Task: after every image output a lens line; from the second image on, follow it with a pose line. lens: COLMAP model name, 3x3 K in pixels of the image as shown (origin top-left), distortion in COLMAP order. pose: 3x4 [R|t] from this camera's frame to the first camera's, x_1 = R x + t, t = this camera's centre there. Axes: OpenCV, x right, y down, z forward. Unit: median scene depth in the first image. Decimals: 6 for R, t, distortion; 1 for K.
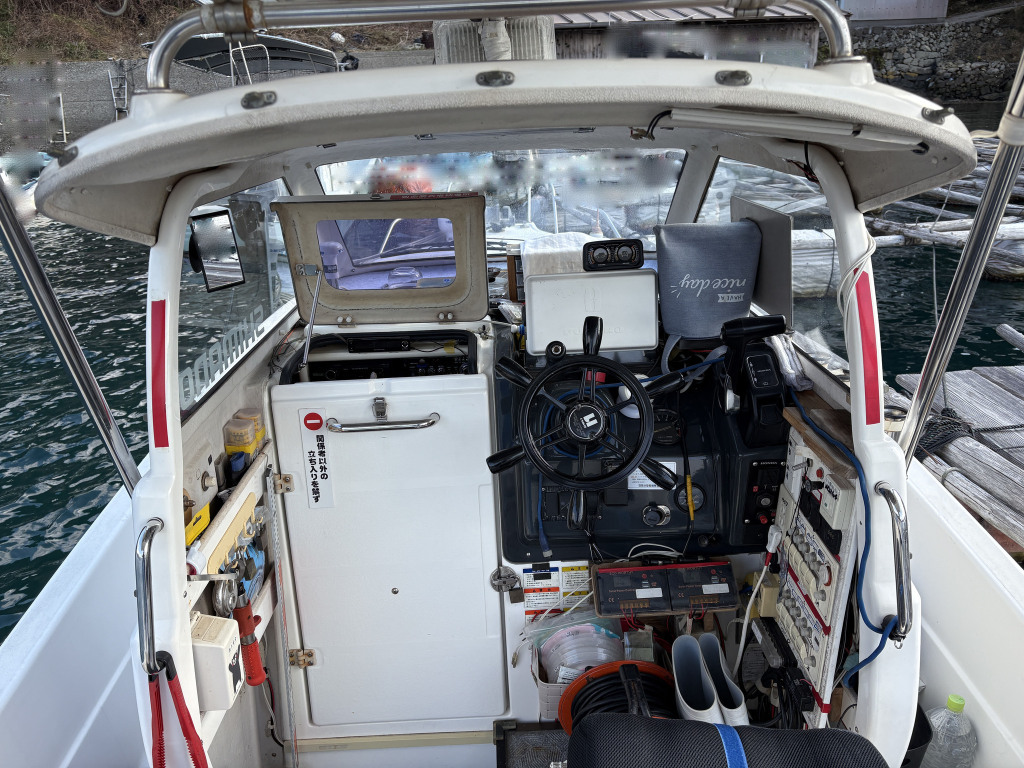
lens RADIAL K [[773.5, 0, 512.0], [0, 773.5, 384.0], [0, 0, 1]] dist [0.069461, -0.080656]
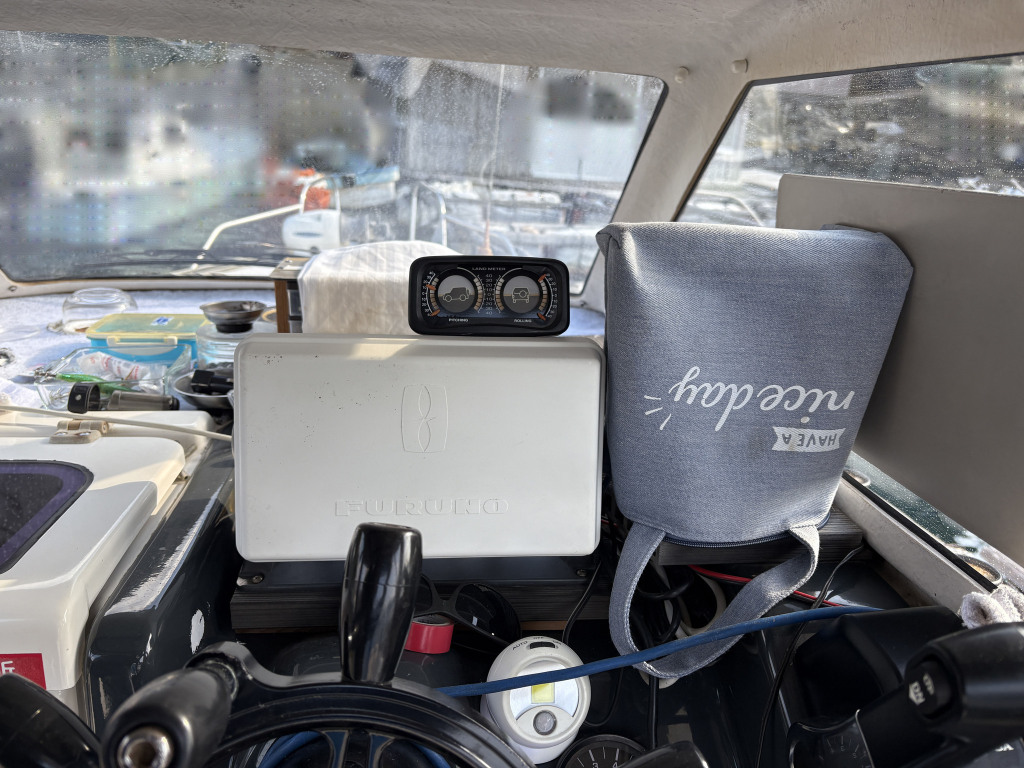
lens RADIAL K [[773.5, 0, 512.0], [0, 773.5, 384.0], [0, 0, 1]] dist [0.069461, -0.080656]
pose [[0.989340, 0.056827, 0.134078, 0.099609], [-0.051010, 0.997618, -0.046434, -0.115174], [-0.136397, 0.039100, 0.989882, 0.677953]]
